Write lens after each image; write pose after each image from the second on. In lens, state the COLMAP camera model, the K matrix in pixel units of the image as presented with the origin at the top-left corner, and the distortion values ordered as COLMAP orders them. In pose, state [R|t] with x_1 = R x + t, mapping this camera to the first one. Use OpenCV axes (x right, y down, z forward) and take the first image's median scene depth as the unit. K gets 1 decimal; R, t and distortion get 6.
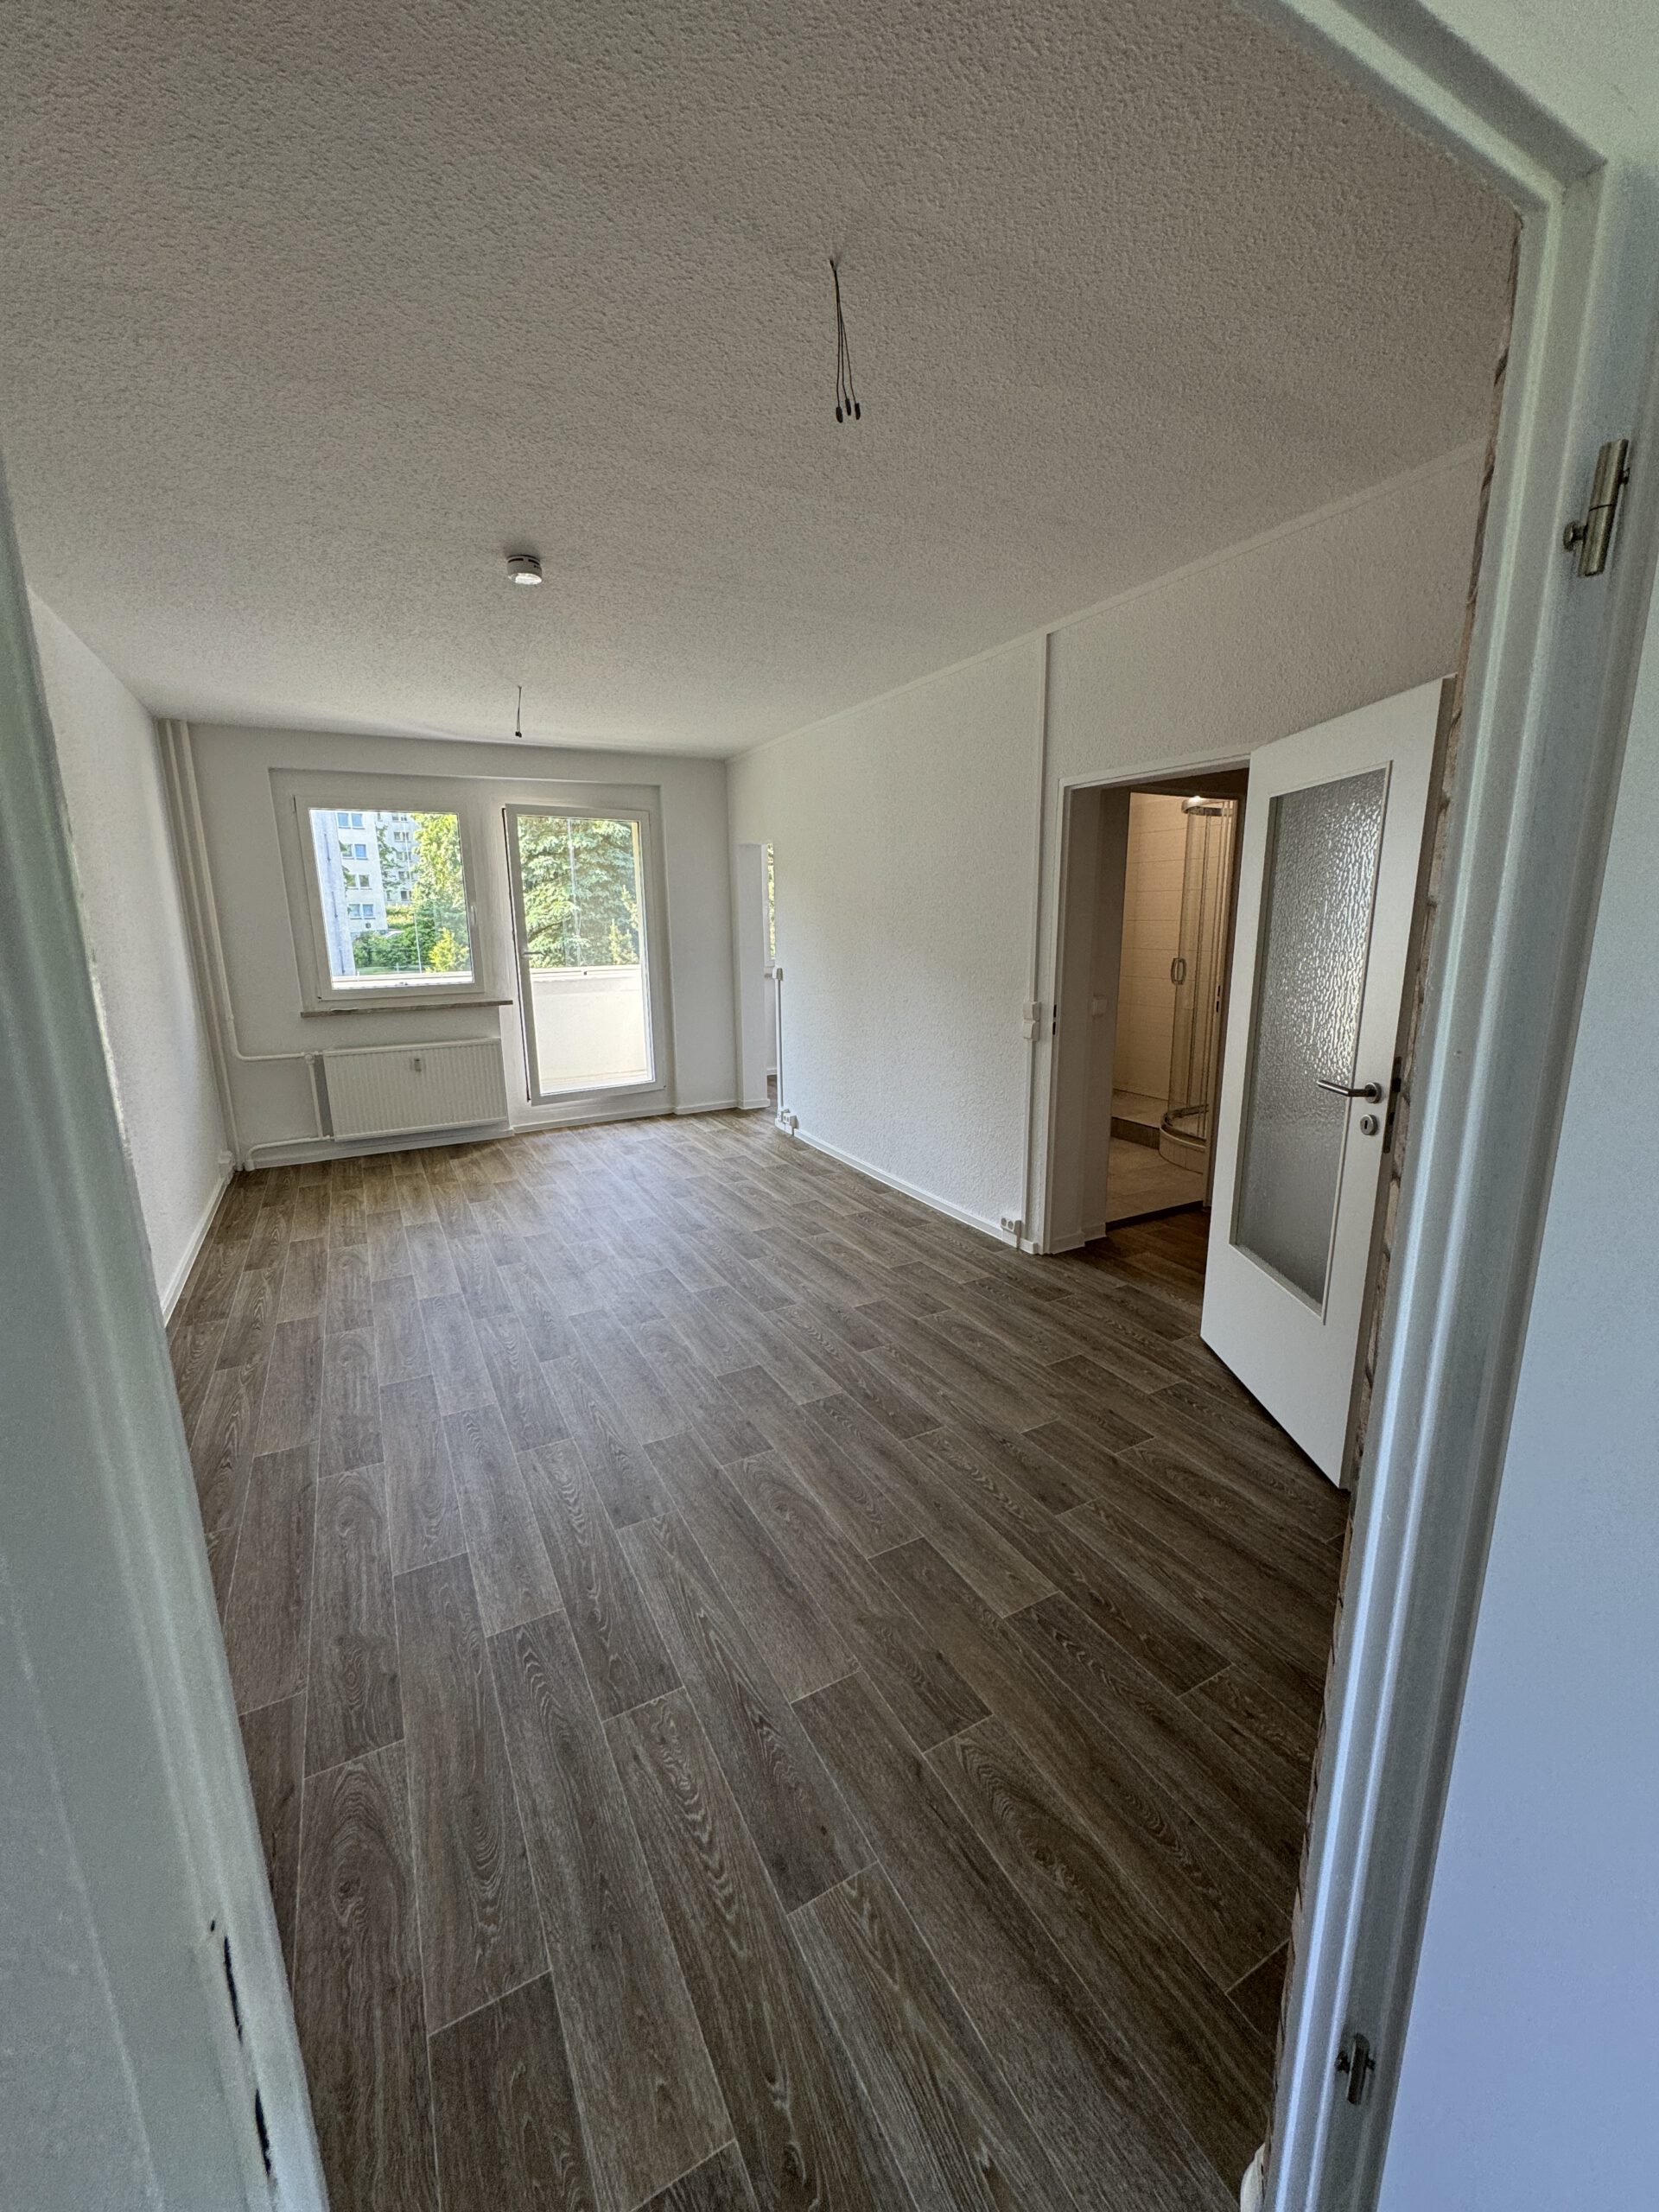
lens RADIAL K [[871.6, 0, 836.5], [0, 871.6, 1103.7], [0, 0, 1]] dist [-0.006603, 0.000774]
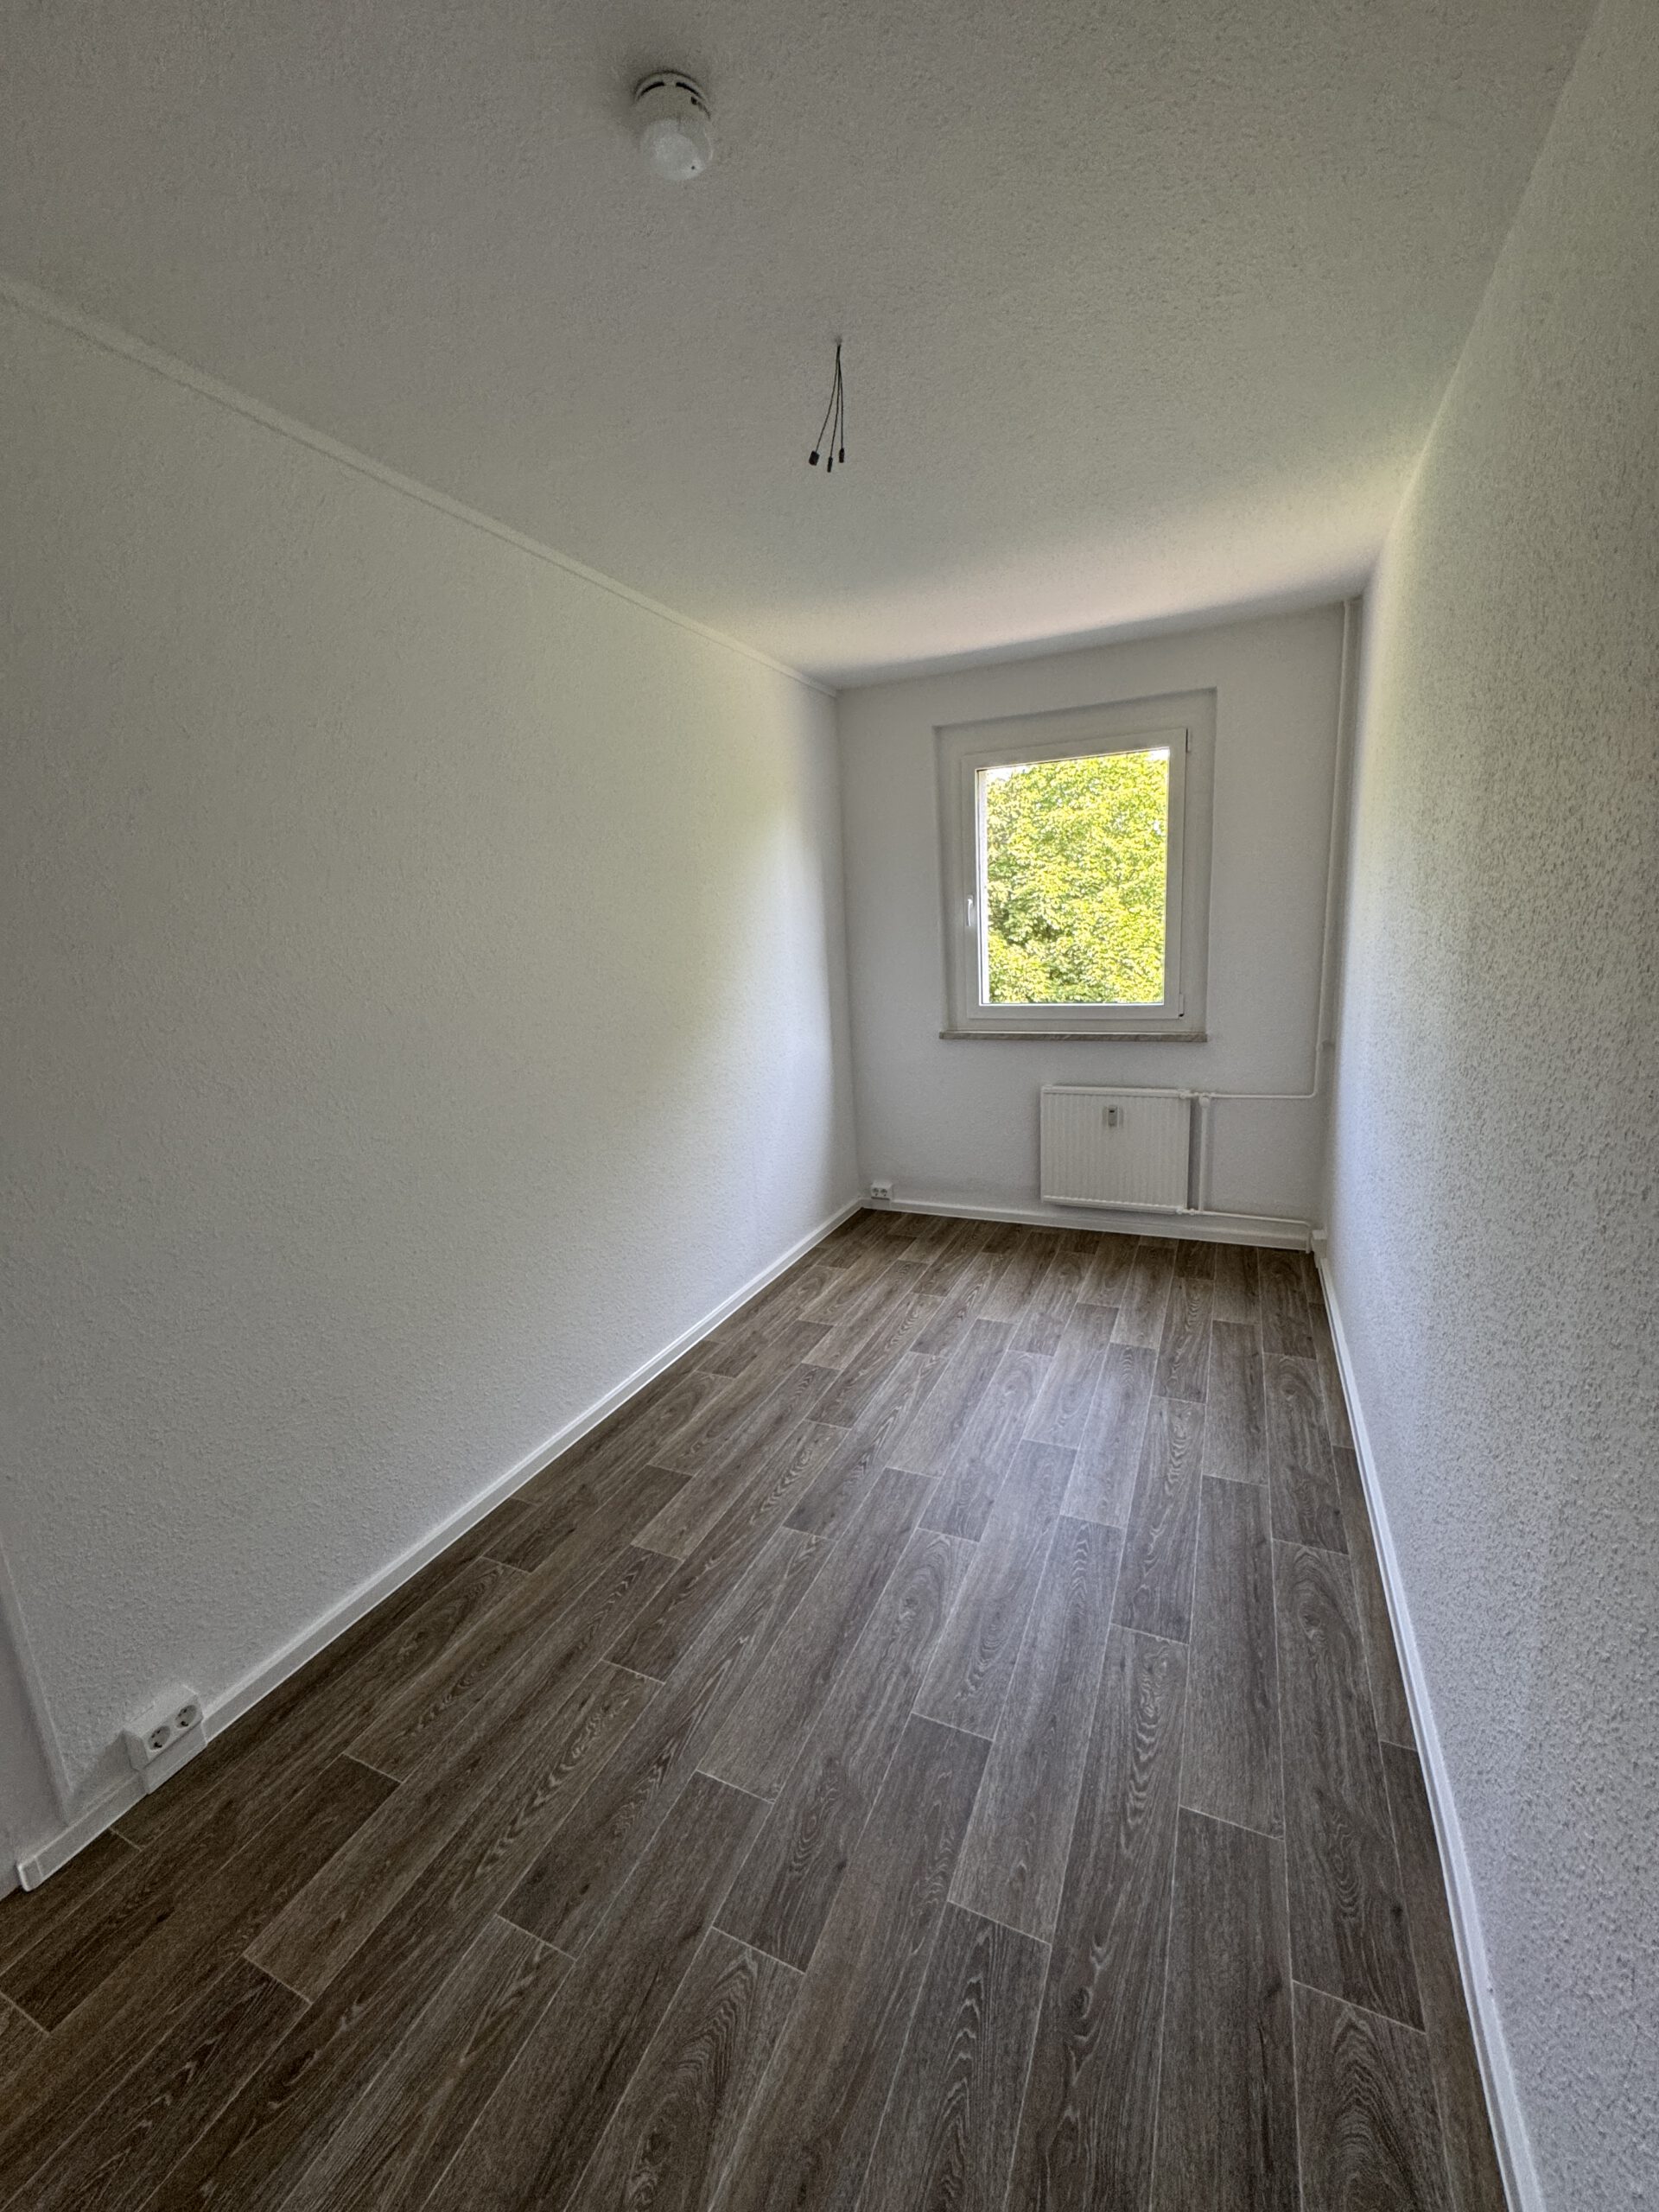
lens RADIAL K [[871.6, 0, 833.6], [0, 871.6, 1141.5], [0, 0, 1]] dist [-0.006603, 0.000774]
pose [[0.598117, 0.175021, -0.782064, 0.385818], [-0.121126, 0.984393, 0.127664, -0.018563], [0.792202, 0.018370, 0.609982, 0.002442]]
